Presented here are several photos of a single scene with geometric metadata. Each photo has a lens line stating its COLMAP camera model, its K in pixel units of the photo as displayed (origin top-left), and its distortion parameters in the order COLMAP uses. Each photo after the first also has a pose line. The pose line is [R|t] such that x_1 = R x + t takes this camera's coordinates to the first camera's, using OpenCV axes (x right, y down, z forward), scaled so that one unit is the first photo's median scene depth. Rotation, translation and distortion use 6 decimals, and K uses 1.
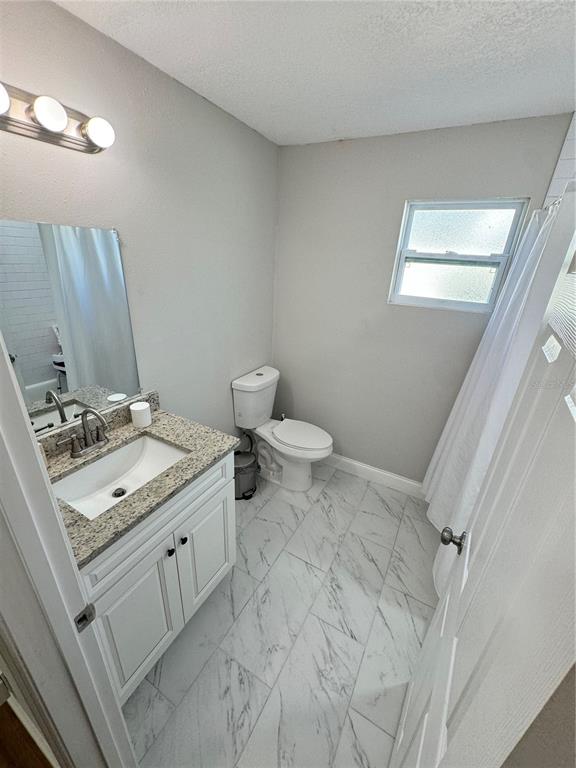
lens RADIAL K [[305.7, 0, 288.3], [0, 305.7, 382.6], [0, 0, 1]] dist [-0.002259, 0.000851]
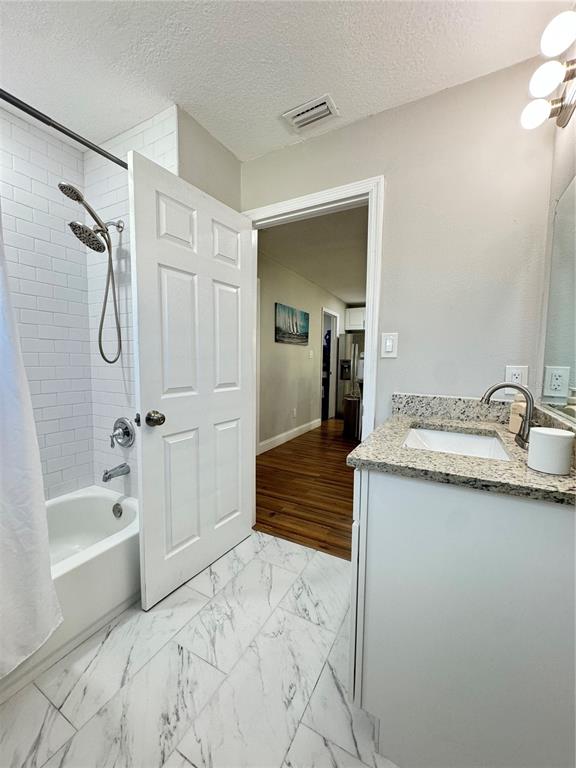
lens RADIAL K [[305.7, 0, 293.0], [0, 305.7, 387.0], [0, 0, 1]] dist [-0.002259, 0.000851]
pose [[-0.997529, -0.060287, -0.036071, -0.020085], [-0.070127, 0.885301, 0.459700, -0.202405], [0.004220, 0.461094, -0.887341, 1.440056]]
